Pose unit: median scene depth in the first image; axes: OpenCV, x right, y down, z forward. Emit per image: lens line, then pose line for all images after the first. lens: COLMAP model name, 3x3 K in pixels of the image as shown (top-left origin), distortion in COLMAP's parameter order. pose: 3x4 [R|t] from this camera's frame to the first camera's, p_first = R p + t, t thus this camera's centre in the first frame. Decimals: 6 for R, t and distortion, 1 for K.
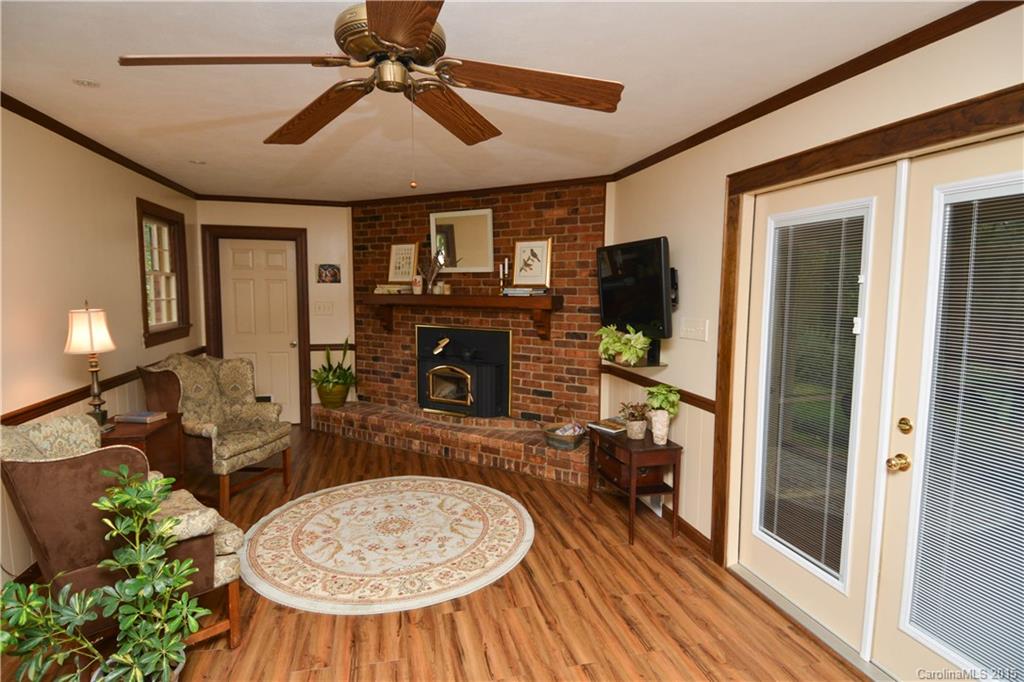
lens RADIAL K [[529.2, 0, 509.0], [0, 529.2, 335.4], [0, 0, 1]] dist [0.048257, -0.054130]
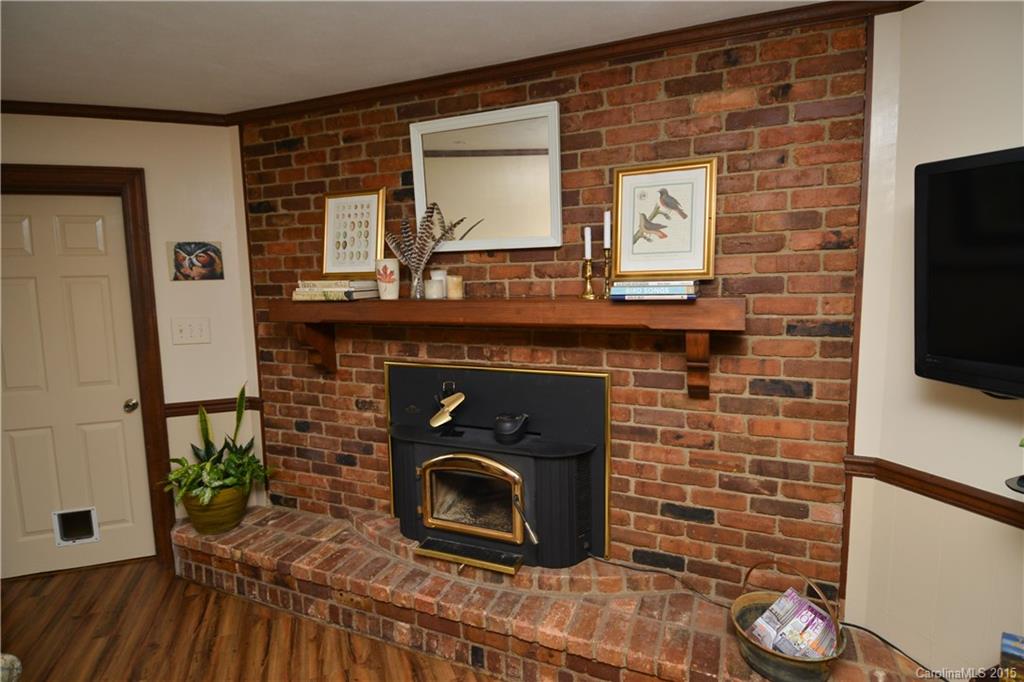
lens RADIAL K [[529.2, 0, 509.0], [0, 529.2, 335.4], [0, 0, 1]] dist [0.048257, -0.054130]
pose [[0.992244, -0.039021, 0.118022, -0.124923], [0.036654, 0.999082, 0.022166, -0.052712], [-0.118779, -0.017668, 0.992764, 0.525299]]
